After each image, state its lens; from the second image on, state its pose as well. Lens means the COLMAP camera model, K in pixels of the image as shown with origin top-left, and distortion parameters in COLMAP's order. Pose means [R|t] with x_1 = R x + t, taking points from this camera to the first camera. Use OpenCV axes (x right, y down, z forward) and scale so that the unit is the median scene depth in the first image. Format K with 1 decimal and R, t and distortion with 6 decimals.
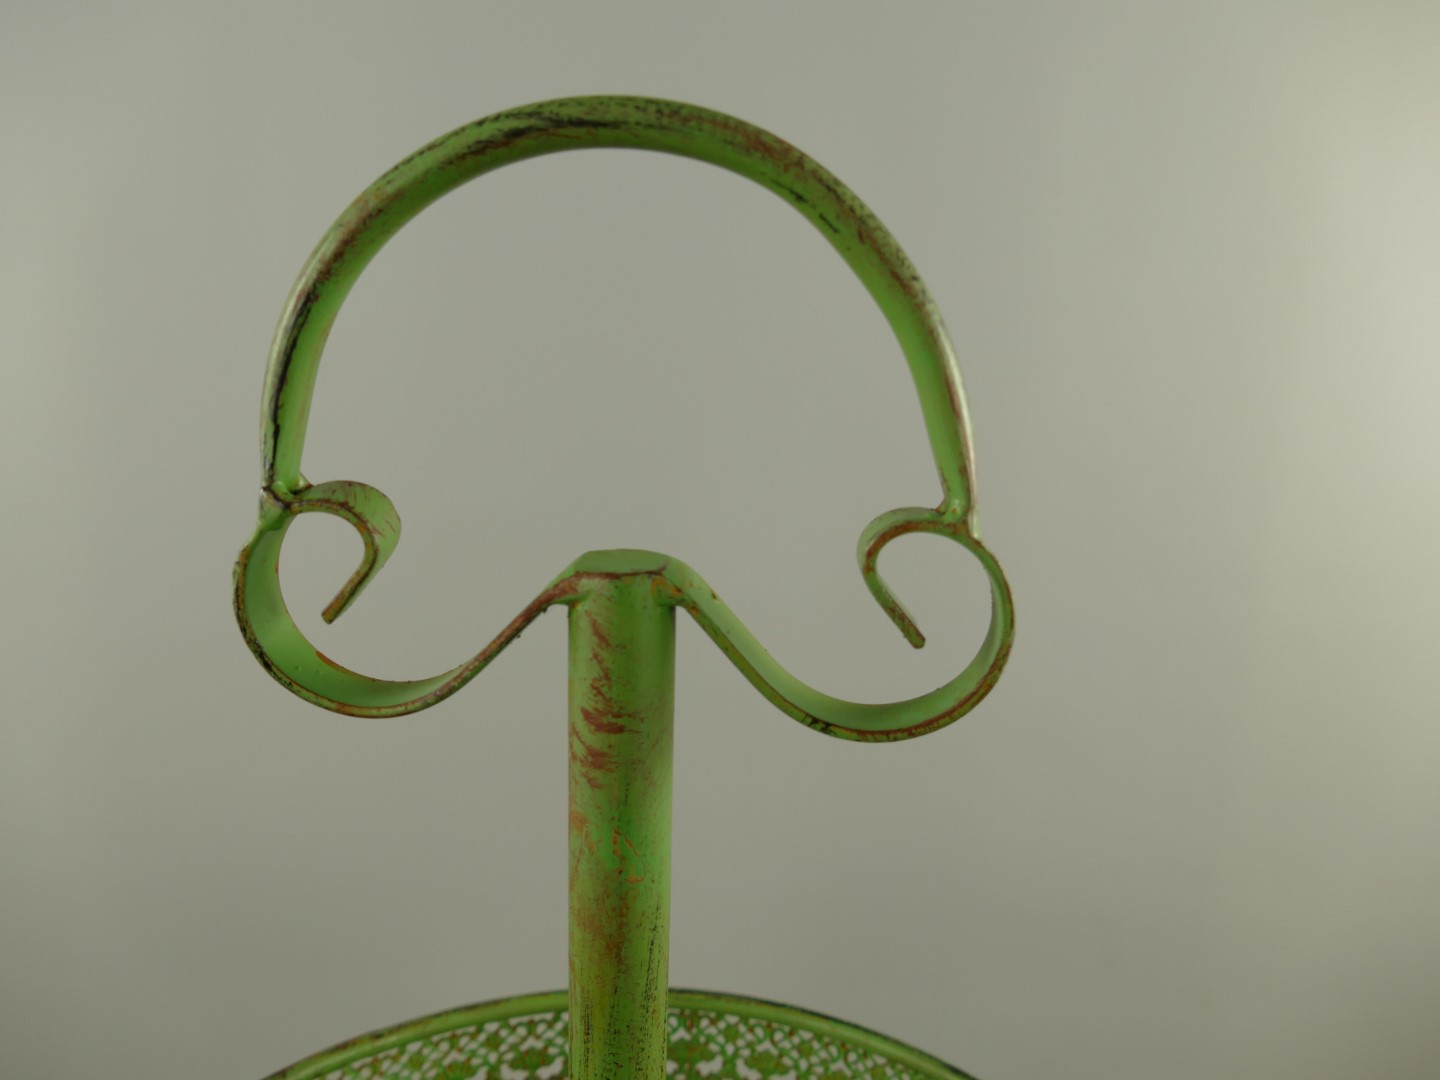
lens RADIAL K [[1157.8, 0, 716.0], [0, 1157.8, 538.2], [0, 0, 1]] dist [-0.018328, 0.008680]
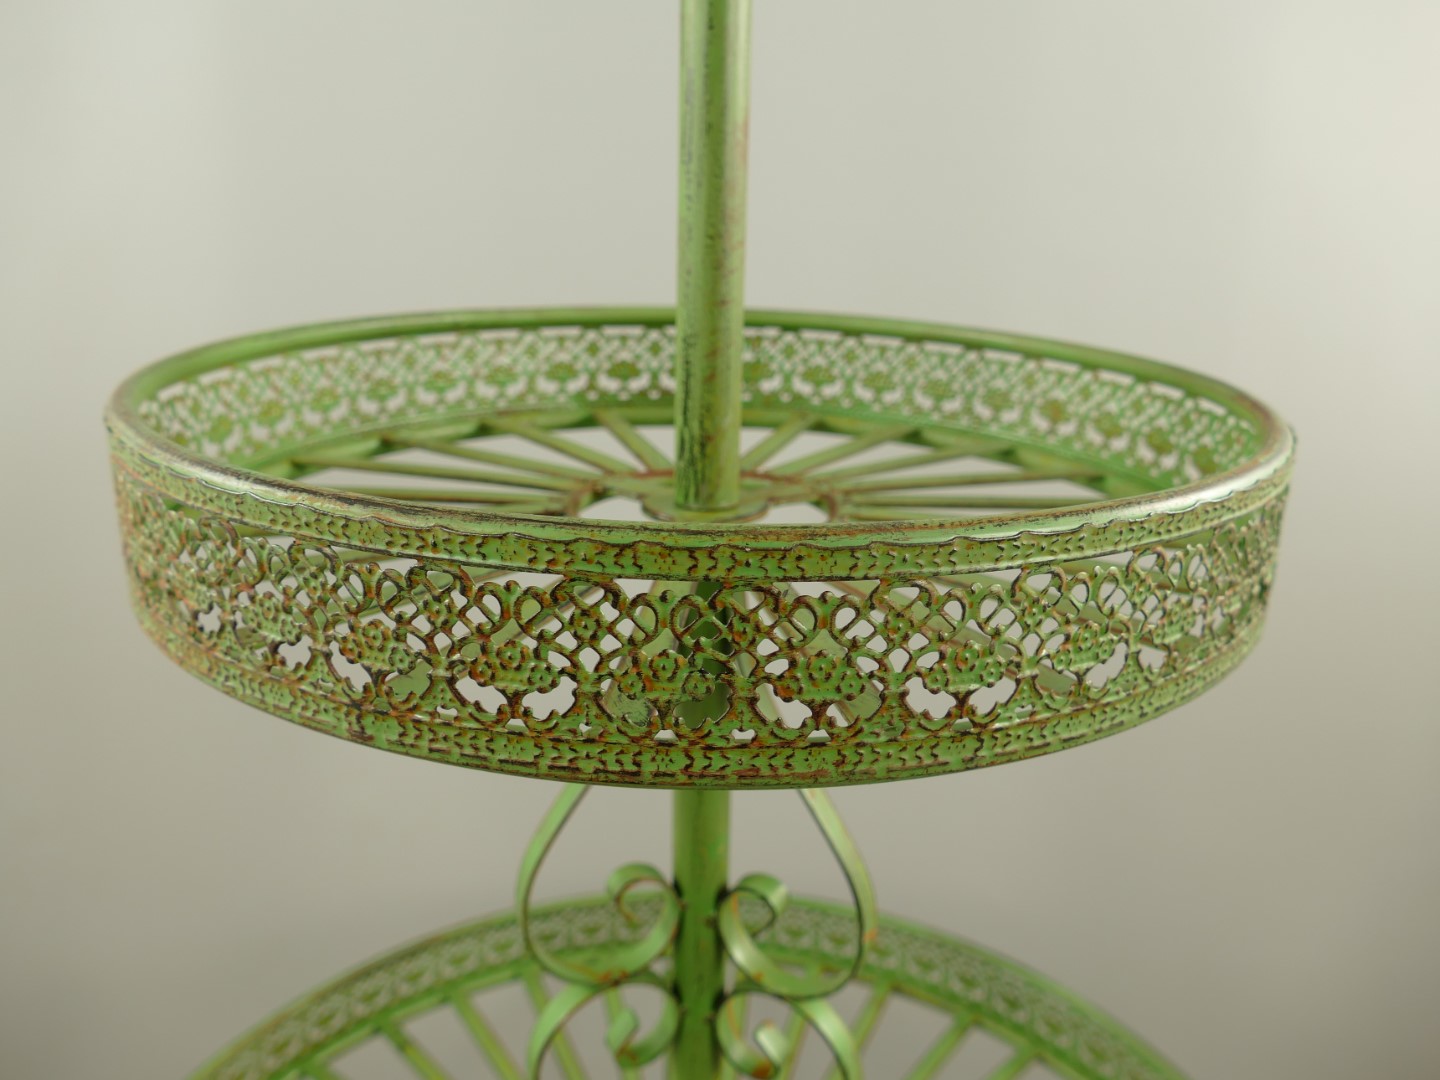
lens RADIAL K [[1157.8, 0, 716.0], [0, 1157.8, 538.2], [0, 0, 1]] dist [-0.018328, 0.008680]
pose [[0.999374, 0.003903, -0.035175, -0.039807], [-0.001423, 0.997528, 0.070251, 1.094843], [0.035363, -0.070156, 0.996909, -0.444371]]
